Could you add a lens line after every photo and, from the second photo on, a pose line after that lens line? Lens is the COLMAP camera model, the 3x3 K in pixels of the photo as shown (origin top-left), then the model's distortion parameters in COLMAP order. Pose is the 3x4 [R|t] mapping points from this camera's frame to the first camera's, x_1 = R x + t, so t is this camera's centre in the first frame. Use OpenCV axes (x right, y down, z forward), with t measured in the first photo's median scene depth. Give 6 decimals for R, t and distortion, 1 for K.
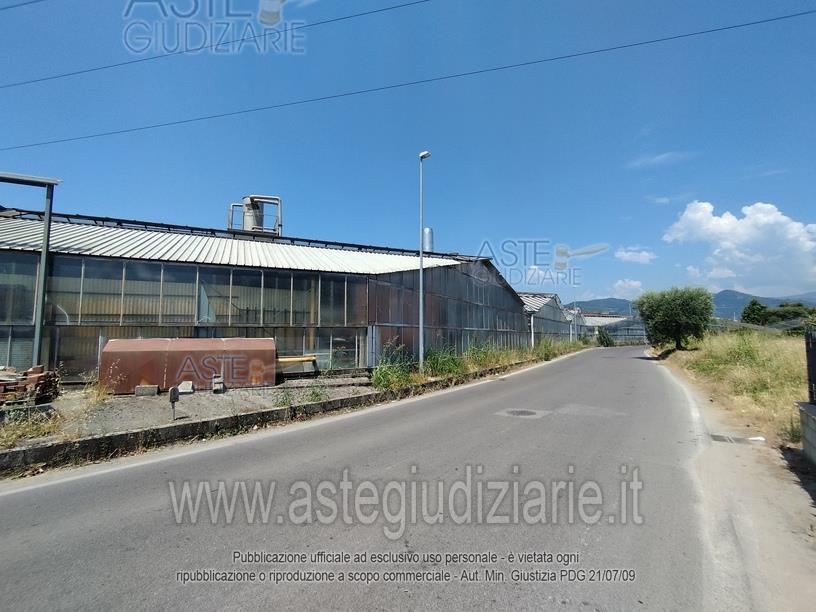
lens RADIAL K [[374.4, 0, 408.0], [0, 374.4, 306.0], [0, 0, 1]] dist [0.000905, -0.000394]
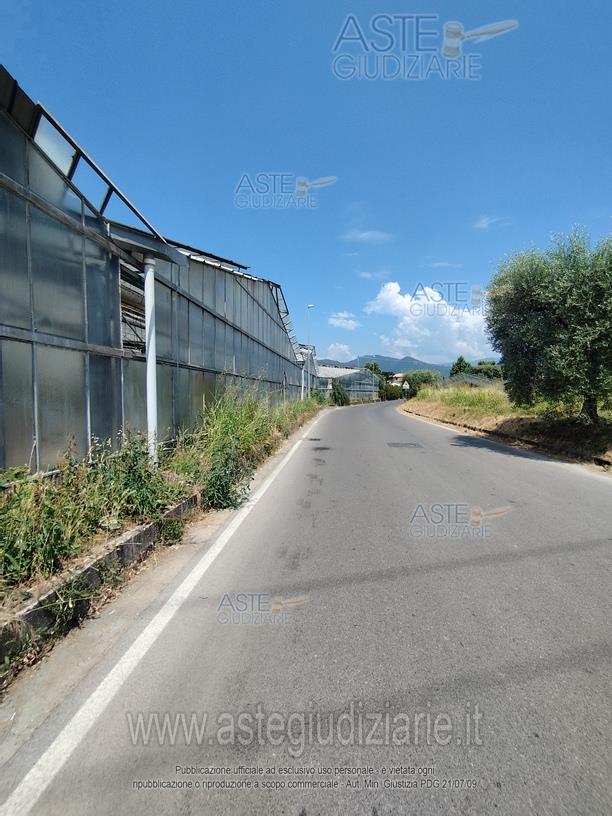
lens RADIAL K [[374.4, 0, 306.0], [0, 374.4, 408.0], [0, 0, 1]] dist [0.000905, -0.000394]
pose [[0.900400, -0.018982, 0.434649, 0.176153], [-0.032599, 0.993296, 0.110908, 0.039829], [-0.433840, -0.114031, 0.893745, 0.445642]]
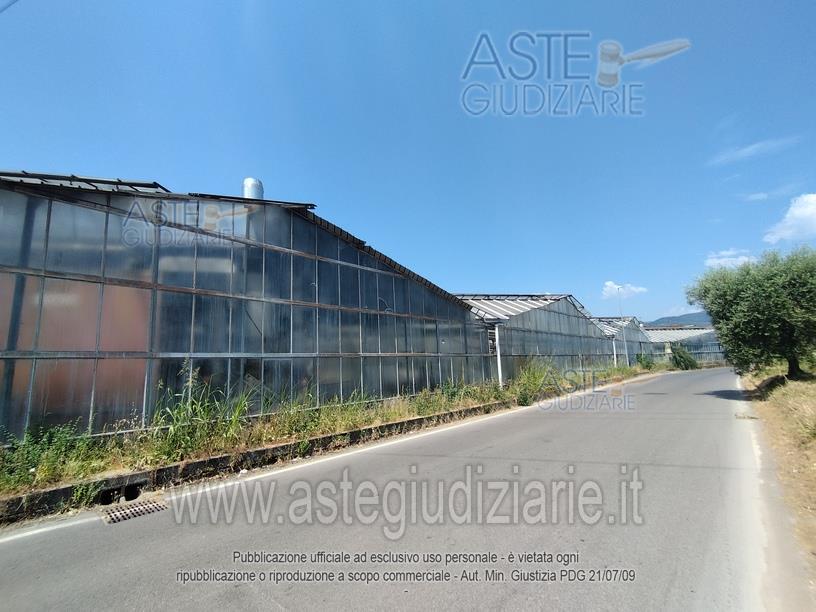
lens RADIAL K [[374.4, 0, 408.0], [0, 374.4, 306.0], [0, 0, 1]] dist [0.000905, -0.000394]
pose [[0.982442, -0.068624, -0.173491, 0.164737], [0.055079, 0.995132, -0.081722, 0.018335], [0.178254, 0.070731, 0.981439, 0.219788]]
